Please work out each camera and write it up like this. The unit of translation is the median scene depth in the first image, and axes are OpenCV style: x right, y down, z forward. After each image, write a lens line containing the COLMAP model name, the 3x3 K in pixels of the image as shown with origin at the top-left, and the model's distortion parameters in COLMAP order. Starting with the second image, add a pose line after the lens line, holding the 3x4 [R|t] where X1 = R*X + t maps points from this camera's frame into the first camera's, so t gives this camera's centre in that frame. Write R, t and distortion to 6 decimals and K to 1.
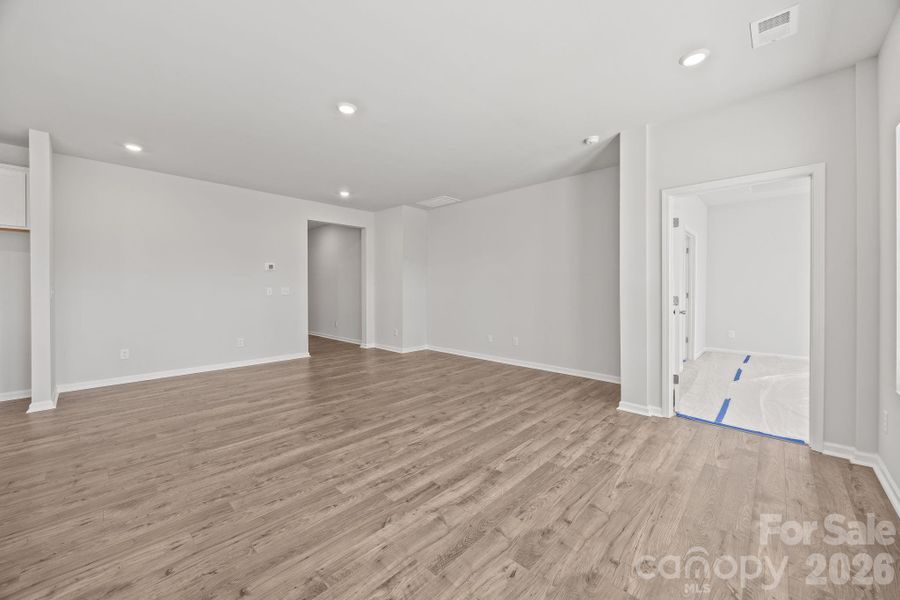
lens RADIAL K [[342.3, 0, 451.5], [0, 342.3, 291.1], [0, 0, 1]] dist [-0.002053, -0.000069]
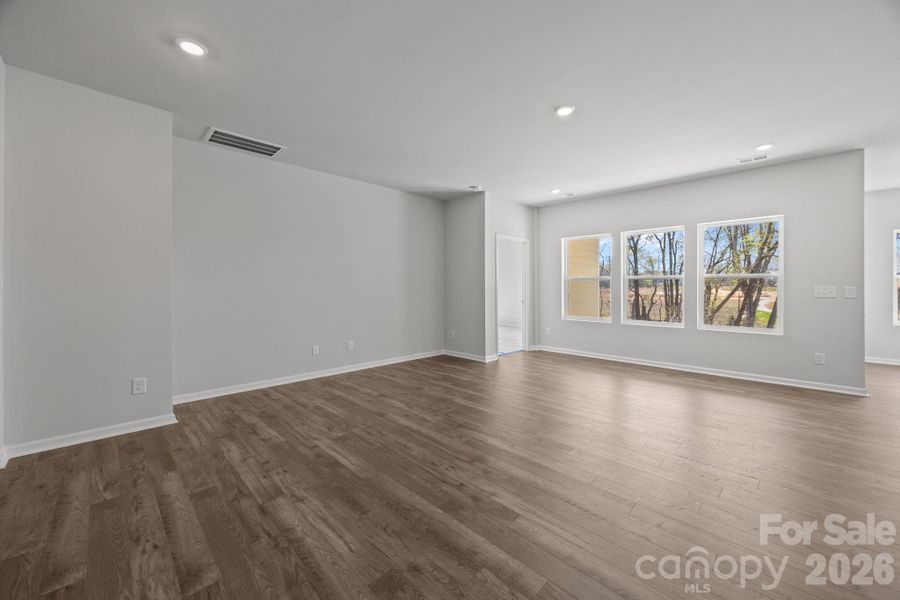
lens RADIAL K [[342.3, 0, 451.5], [0, 342.3, 291.1], [0, 0, 1]] dist [-0.002053, -0.000069]
pose [[0.019666, -0.006796, 0.999784, -1.393147], [0.005668, 0.999962, 0.006685, -0.003370], [-0.999791, 0.005536, 0.019703, 1.394702]]
